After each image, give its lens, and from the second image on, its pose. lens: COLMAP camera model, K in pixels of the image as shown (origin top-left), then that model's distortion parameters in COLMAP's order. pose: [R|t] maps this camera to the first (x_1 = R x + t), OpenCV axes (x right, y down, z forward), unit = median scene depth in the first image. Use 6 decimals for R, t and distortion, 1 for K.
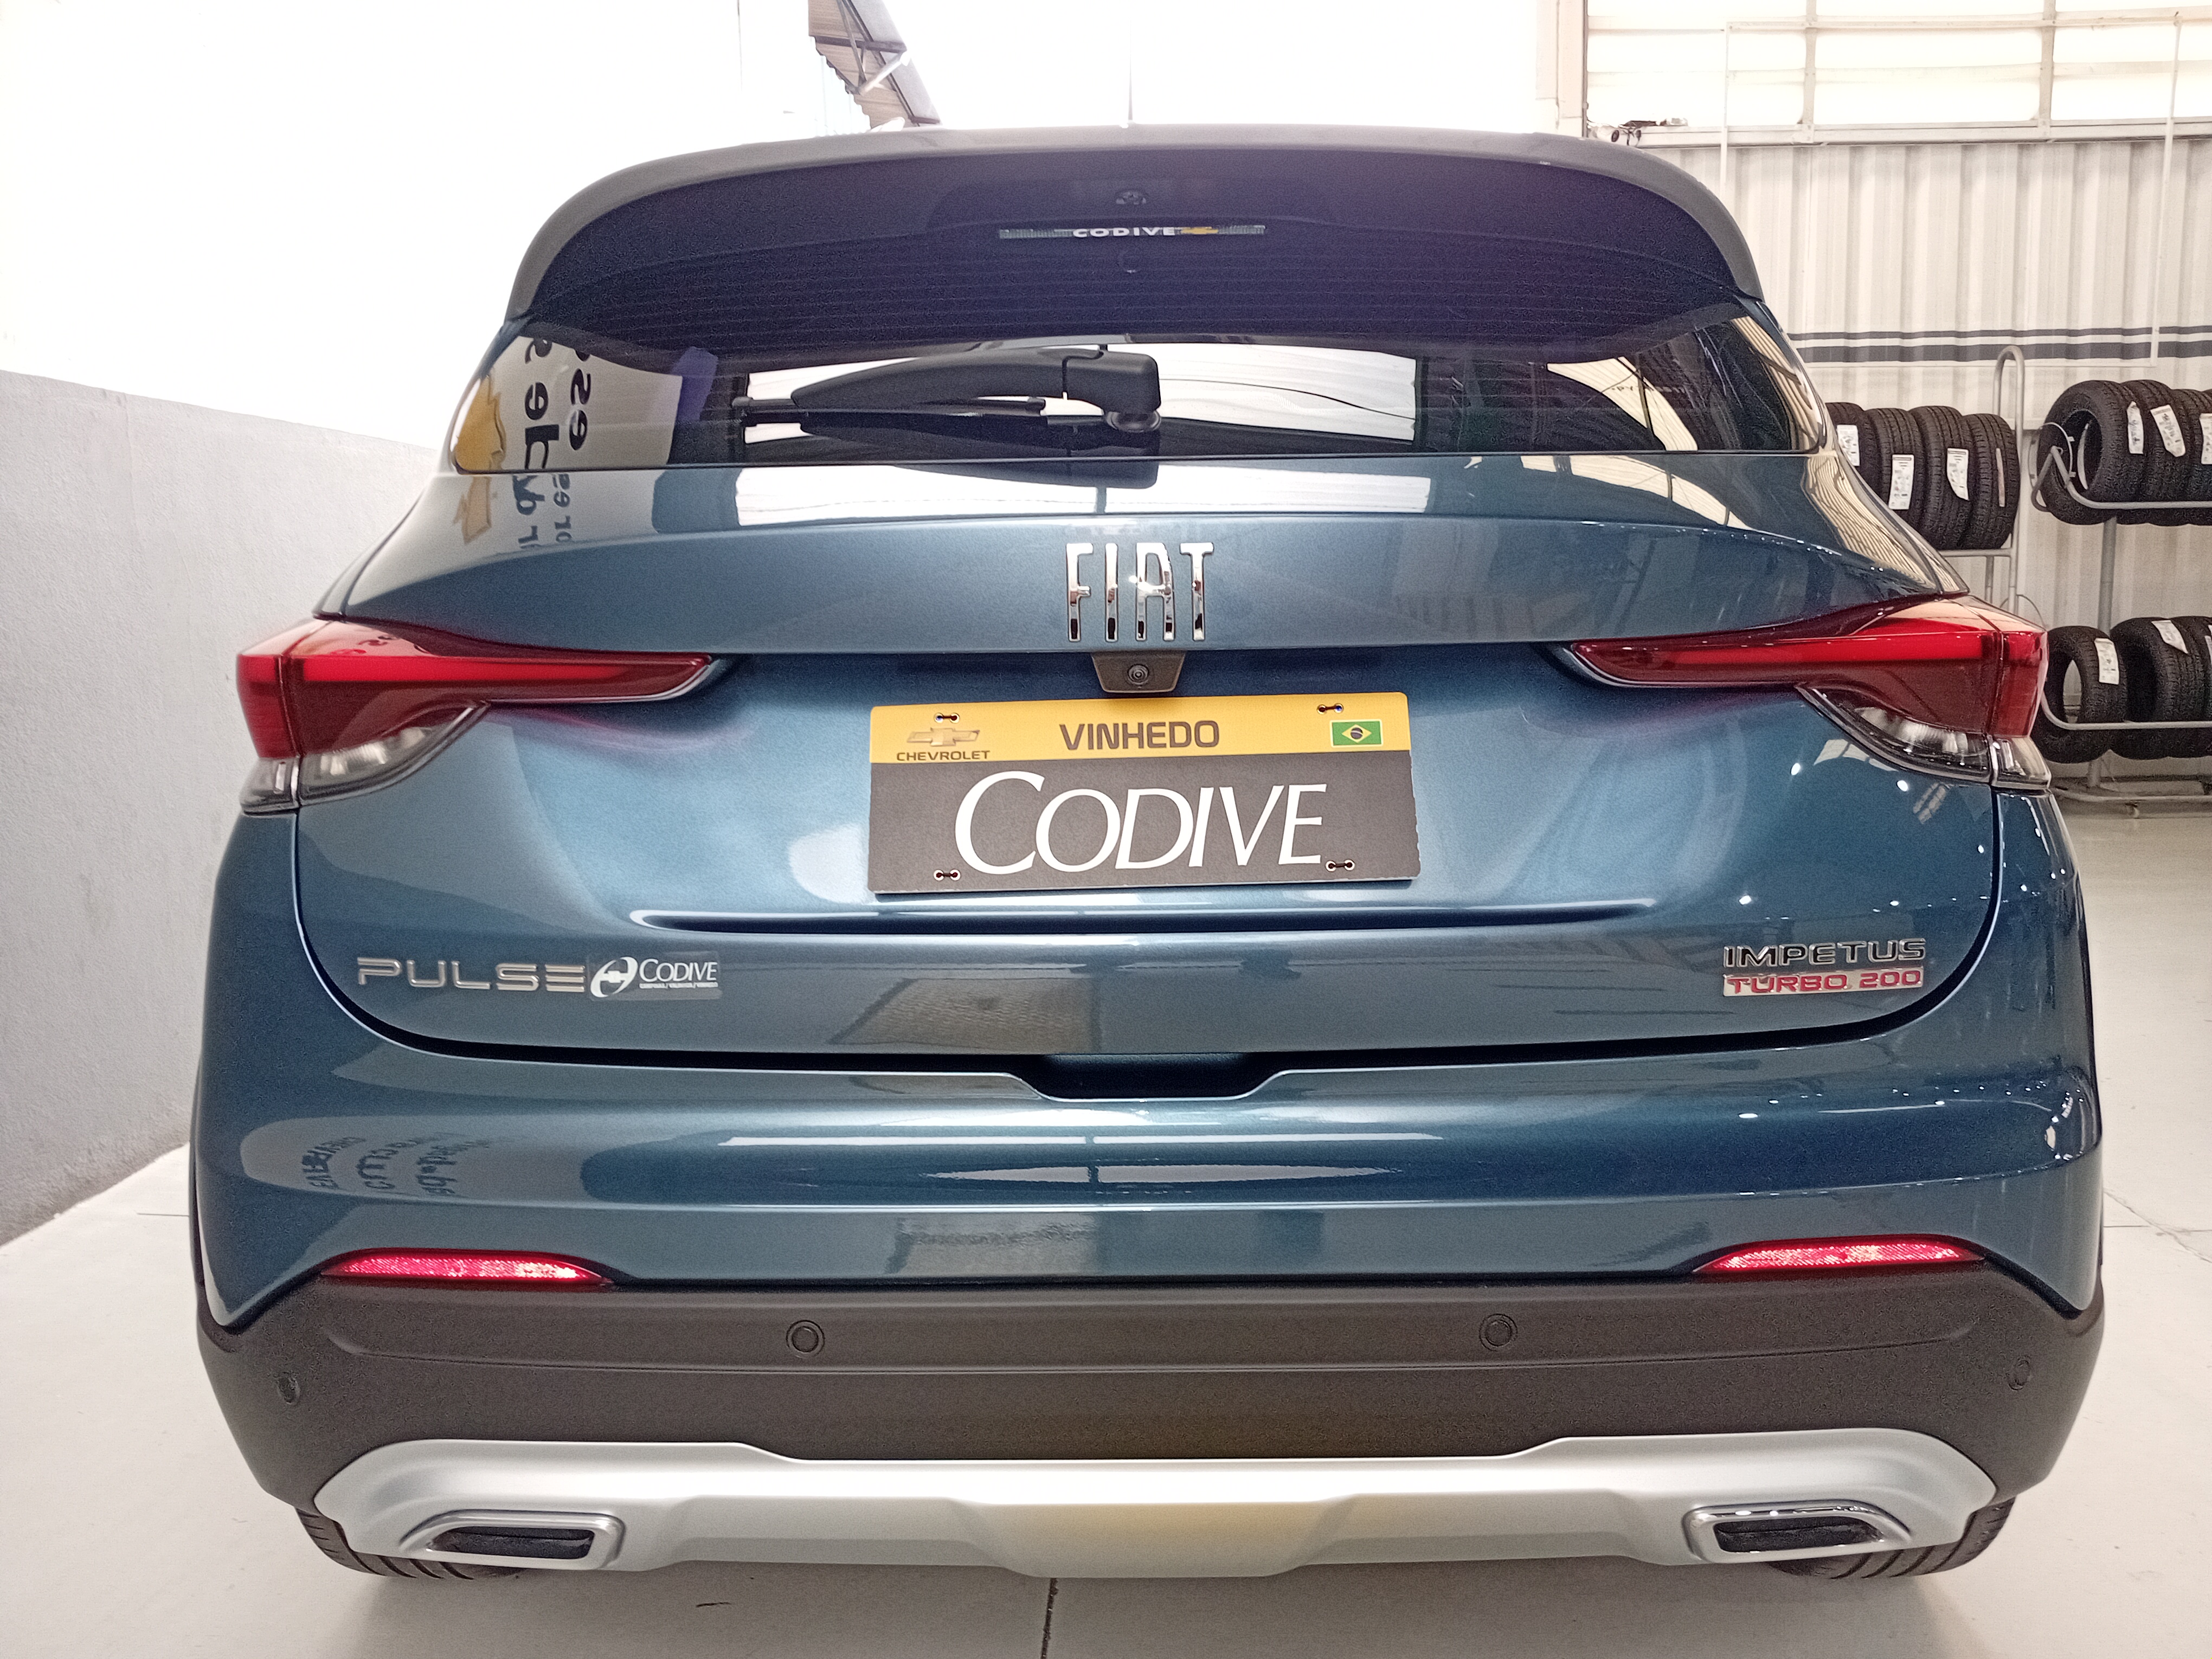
lens RADIAL K [[1630.5, 0, 1115.6], [0, 1630.5, 824.7], [0, 0, 1]] dist [0.082130, -0.106189]
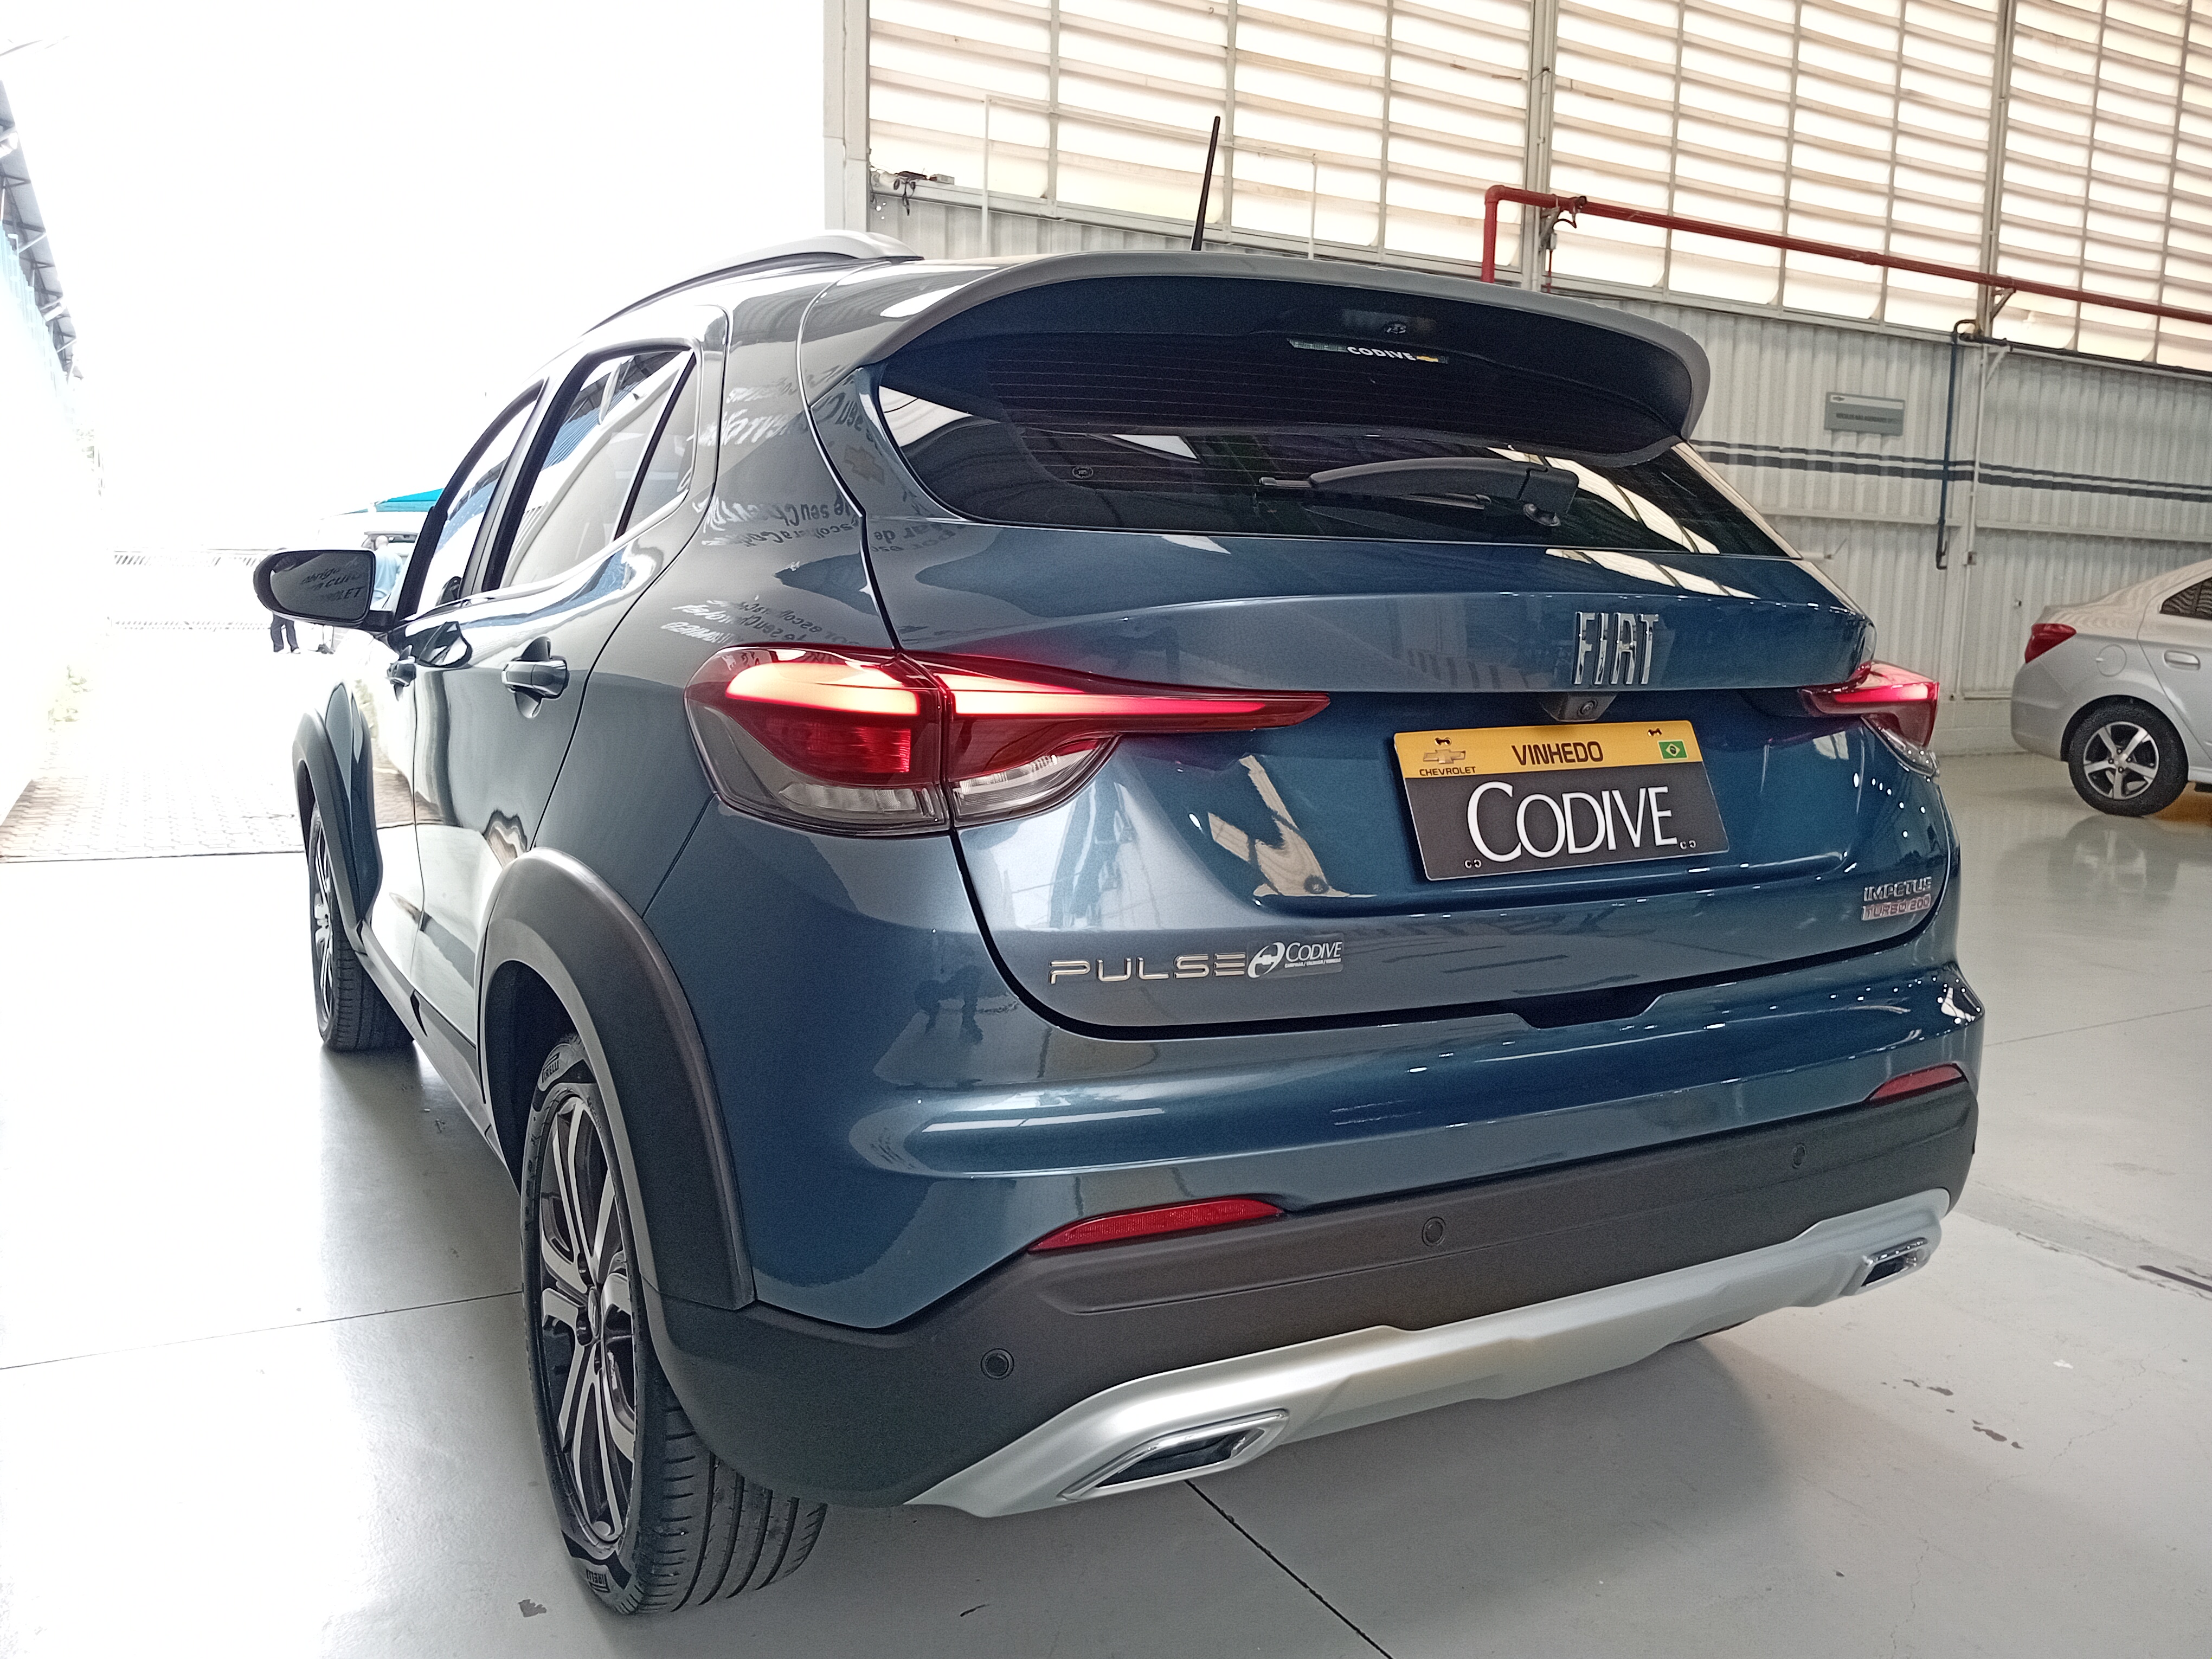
lens RADIAL K [[1630.5, 0, 1115.6], [0, 1630.5, 824.7], [0, 0, 1]] dist [0.082130, -0.106189]
pose [[0.872775, -0.032861, 0.487015, -0.961495], [0.034294, 0.999394, 0.005975, -0.016955], [-0.486916, 0.011487, 0.873373, 0.007096]]
